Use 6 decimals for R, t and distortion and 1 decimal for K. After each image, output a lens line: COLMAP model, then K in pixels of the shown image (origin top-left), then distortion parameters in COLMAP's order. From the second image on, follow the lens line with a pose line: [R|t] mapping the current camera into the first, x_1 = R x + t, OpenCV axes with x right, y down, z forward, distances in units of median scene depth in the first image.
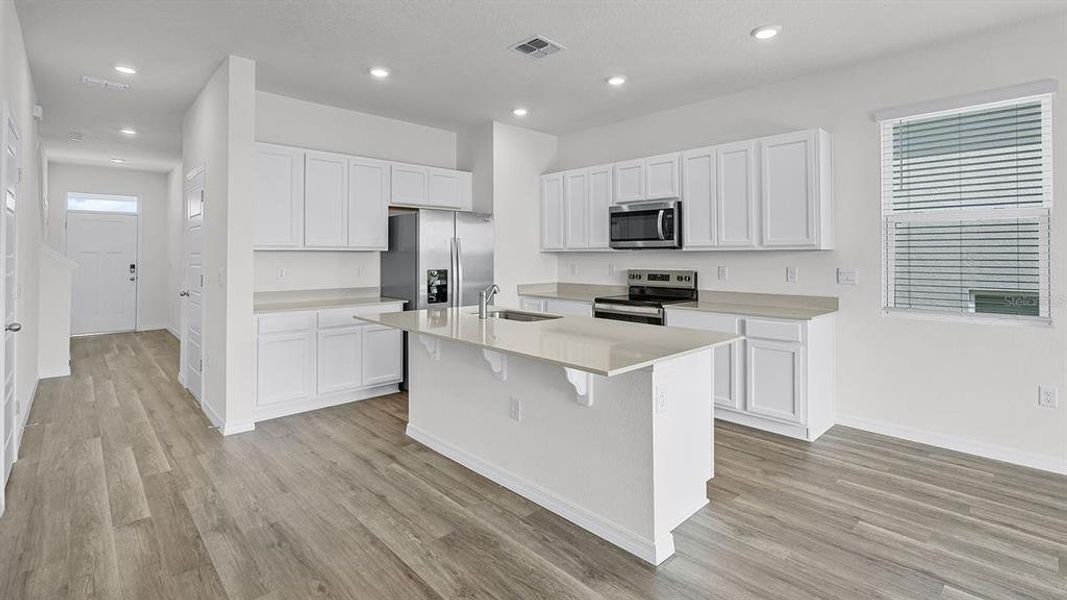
lens RADIAL K [[484.2, 0, 537.2], [0, 484.2, 252.7], [0, 0, 1]] dist [-0.007198, 0.002497]
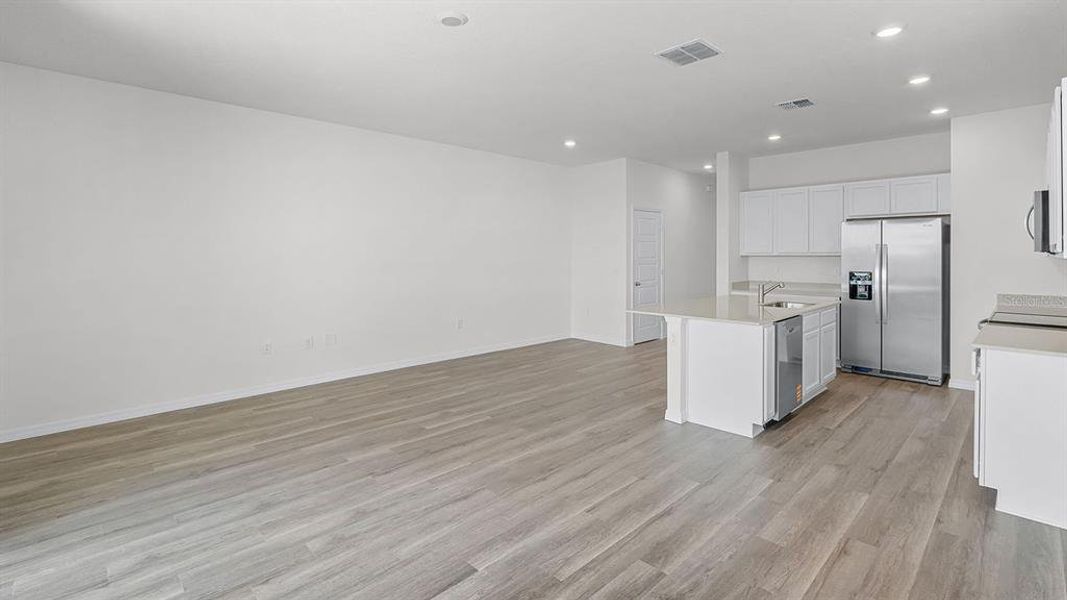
lens RADIAL K [[484.2, 0, 530.8], [0, 484.2, 267.3], [0, 0, 1]] dist [-0.007198, 0.002497]
pose [[0.008265, 0.026126, -0.999624, 1.012670], [0.009719, 0.999609, 0.026206, -0.014182], [0.999919, -0.009932, 0.008008, 0.202049]]
